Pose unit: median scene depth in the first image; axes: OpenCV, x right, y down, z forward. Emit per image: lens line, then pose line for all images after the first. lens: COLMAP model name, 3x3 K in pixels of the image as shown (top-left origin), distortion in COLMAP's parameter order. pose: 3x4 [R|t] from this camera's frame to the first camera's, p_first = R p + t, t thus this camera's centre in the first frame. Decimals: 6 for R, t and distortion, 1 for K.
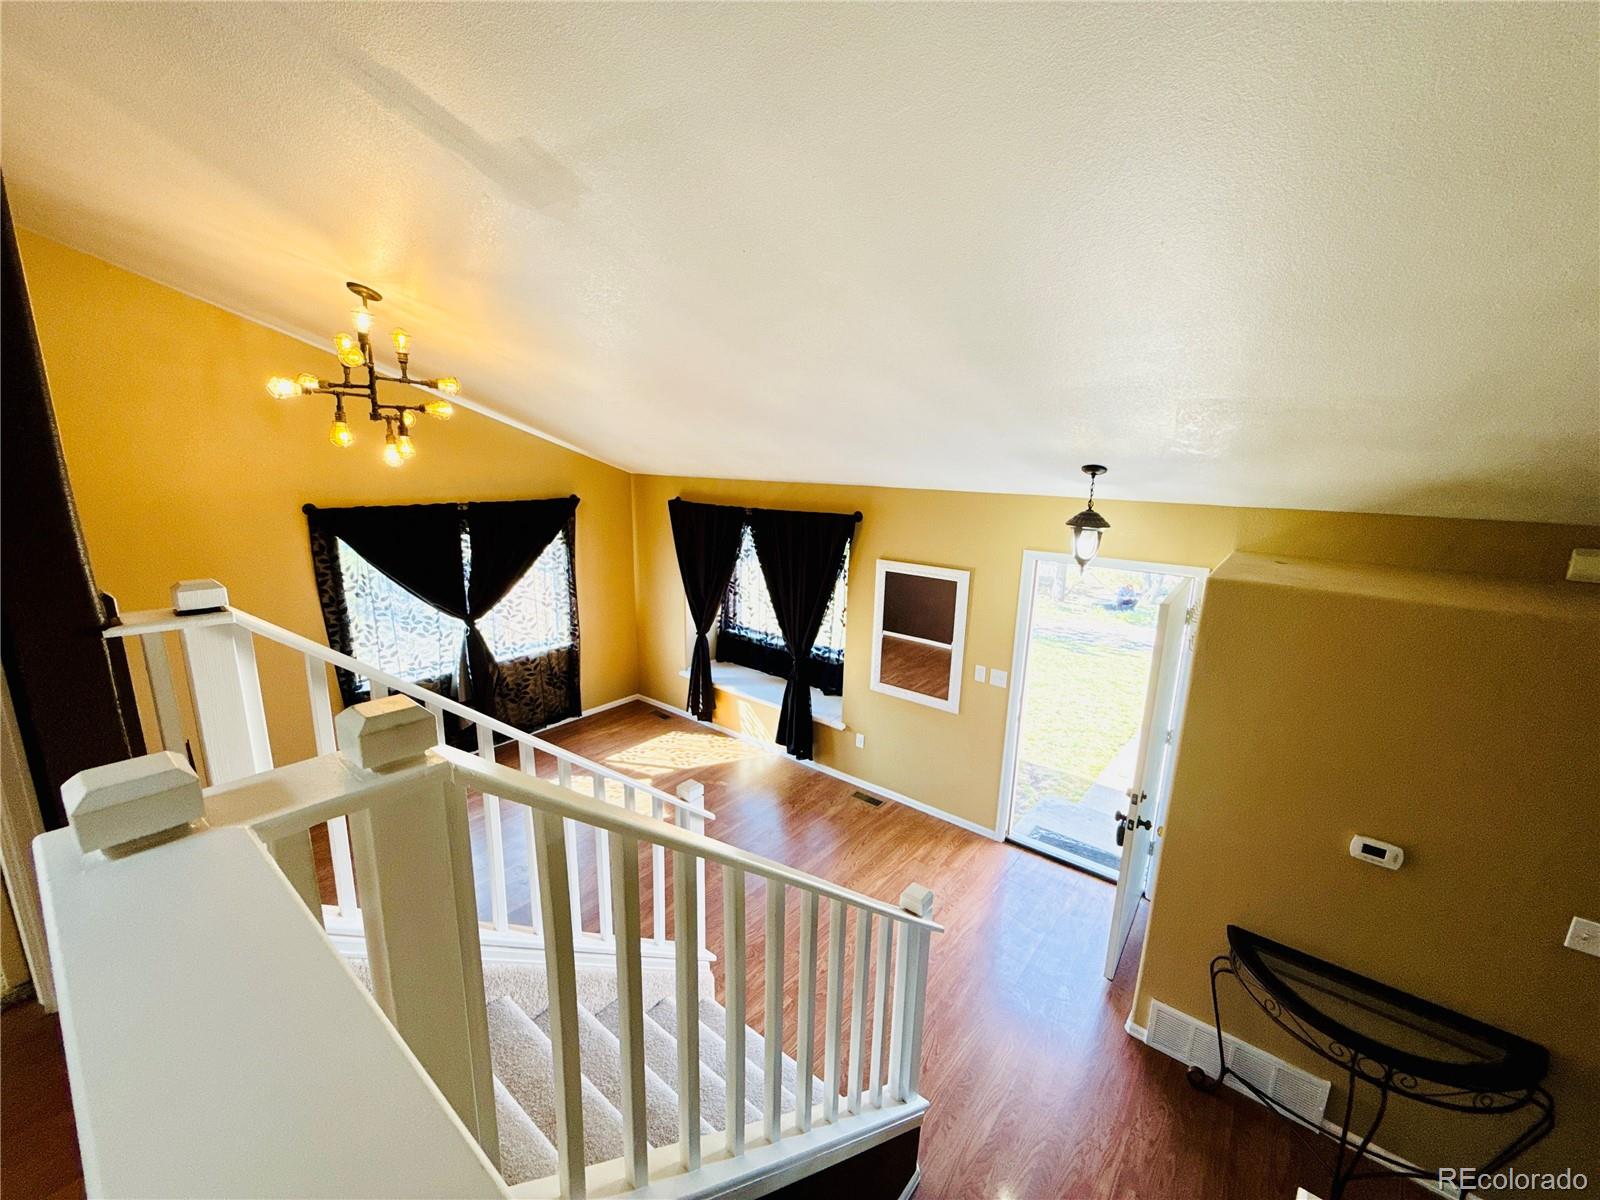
lens RADIAL K [[644.0, 0, 801.7], [0, 644.0, 600.0], [0, 0, 1]] dist [0.001330, -0.000363]
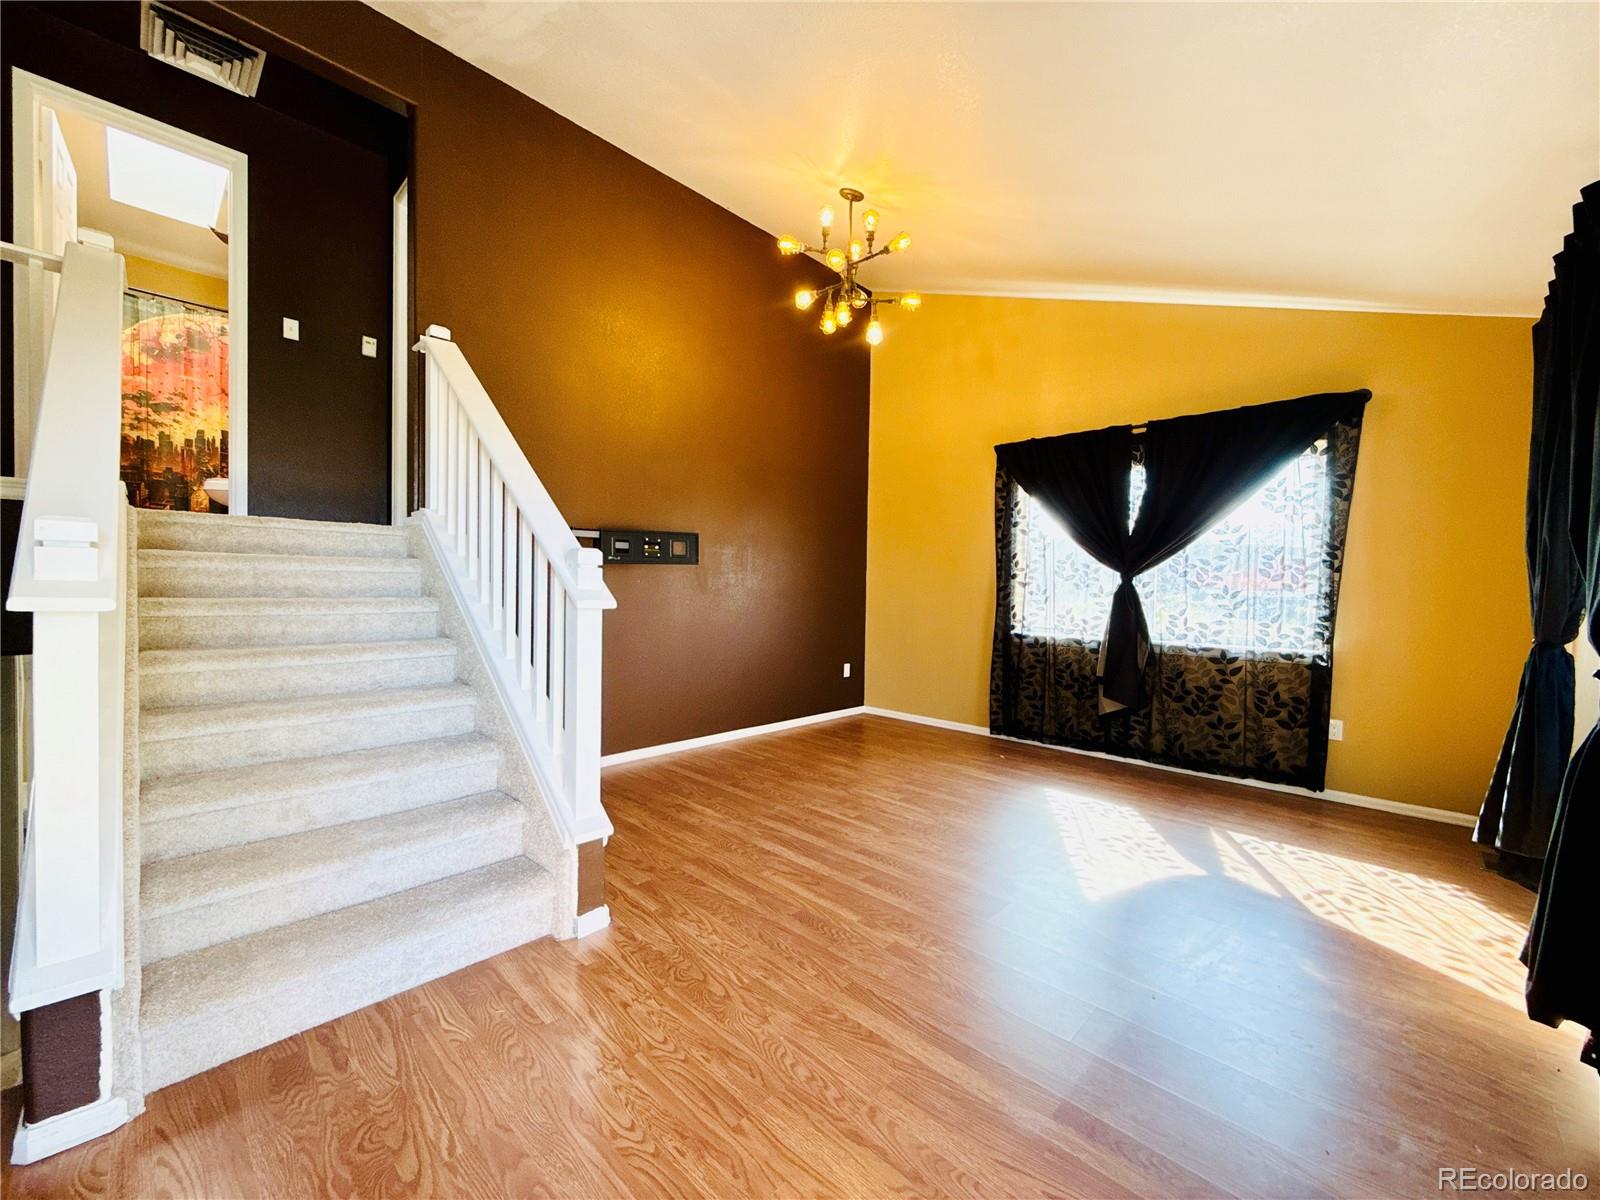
lens RADIAL K [[644.0, 0, 797.9], [0, 644.0, 601.0], [0, 0, 1]] dist [0.001330, -0.000363]
pose [[-0.094647, -0.008104, -0.995478, 0.314759], [-0.240045, 0.970647, 0.014921, 0.157655], [0.966137, 0.240372, -0.093814, 0.757564]]
